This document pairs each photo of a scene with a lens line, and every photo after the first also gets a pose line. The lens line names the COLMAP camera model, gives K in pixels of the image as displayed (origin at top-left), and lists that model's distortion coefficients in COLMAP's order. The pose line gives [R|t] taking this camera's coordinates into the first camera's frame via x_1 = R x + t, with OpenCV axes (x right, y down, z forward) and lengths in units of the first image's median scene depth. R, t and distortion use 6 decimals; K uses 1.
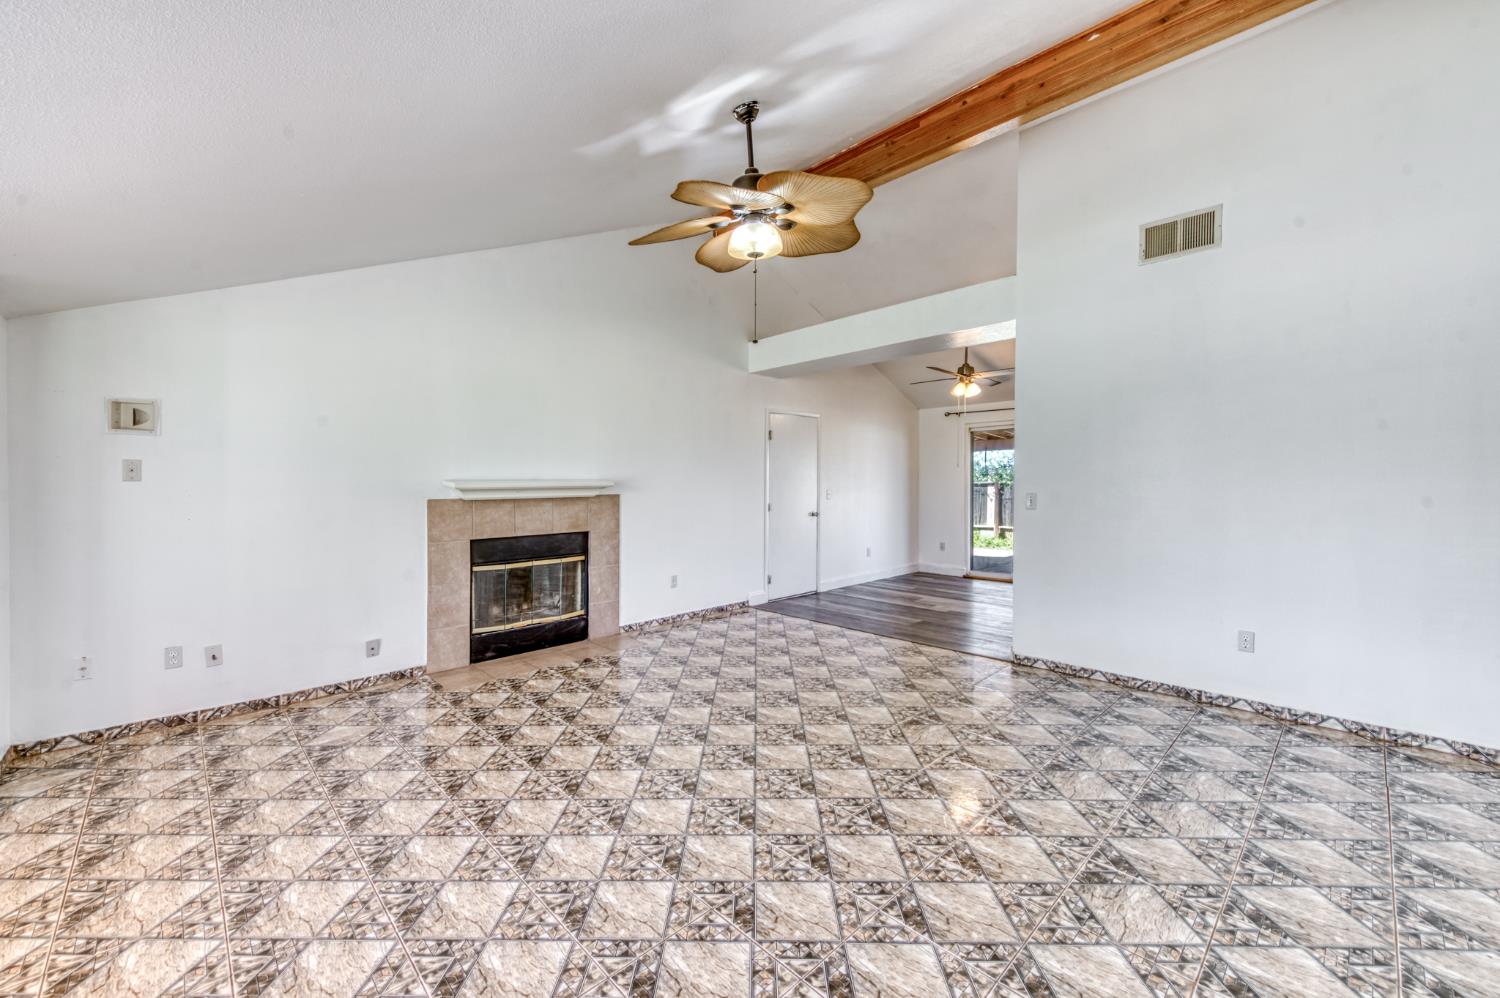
lens RADIAL K [[602.9, 0, 745.3], [0, 602.9, 482.2], [0, 0, 1]] dist [-0.001989, -0.000376]
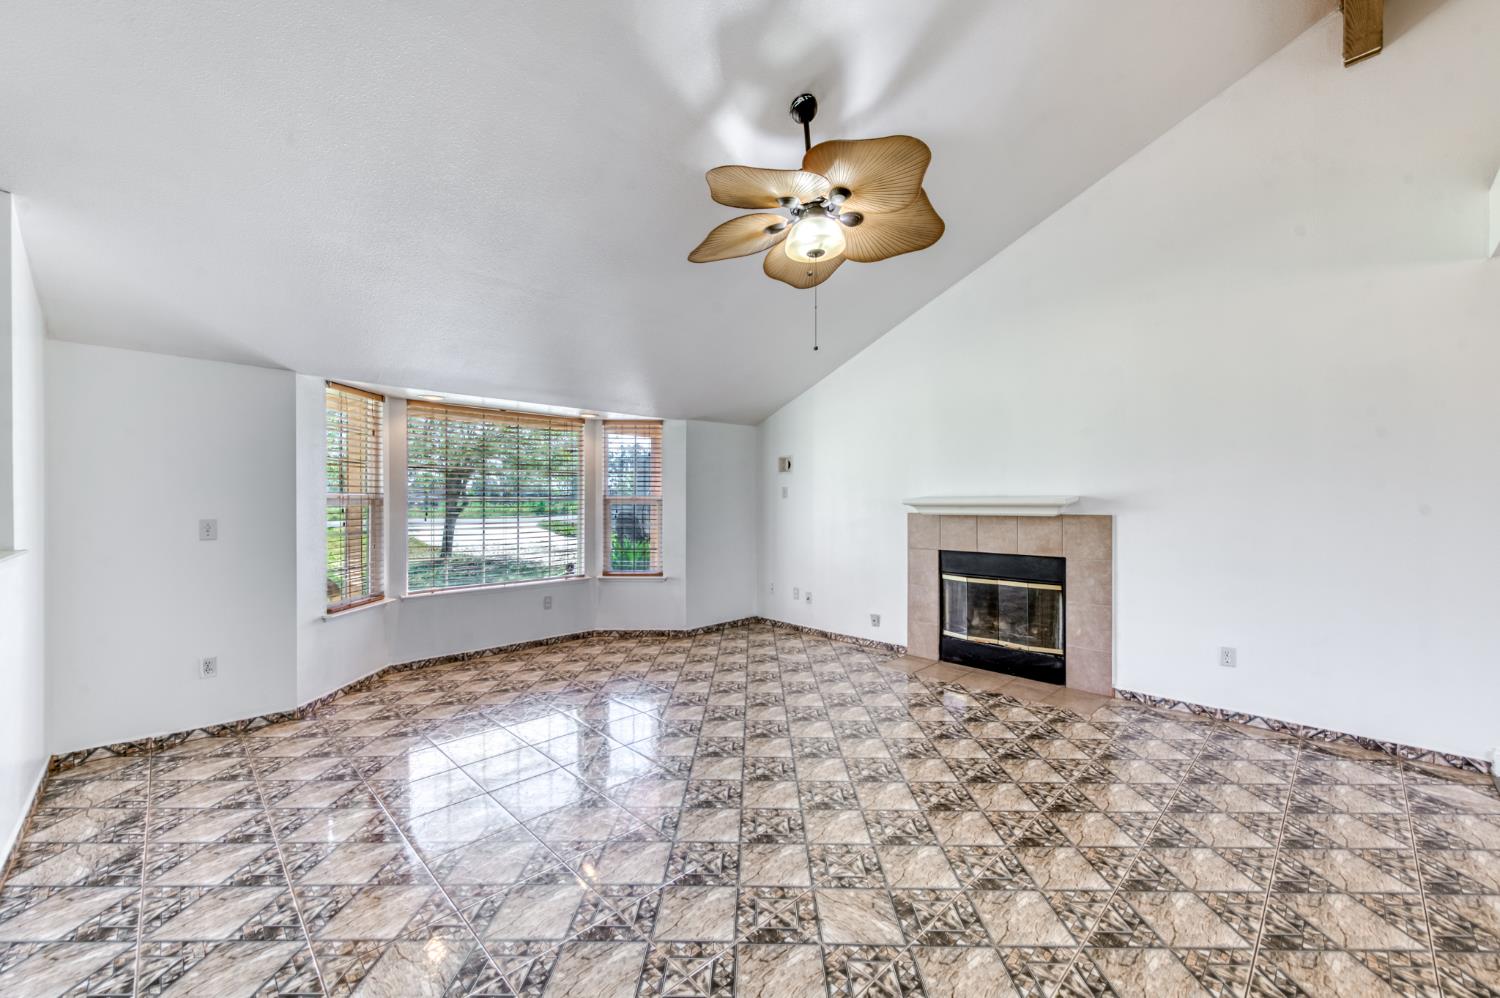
lens RADIAL K [[599.4, 0, 744.7], [0, 599.4, 493.2], [0, 0, 1]] dist [0.021918, -0.006041]
pose [[-0.002735, -0.002571, -0.999993, 0.581889], [0.004466, 0.999987, -0.002584, -0.007754], [0.999986, -0.004474, -0.002724, 0.557989]]
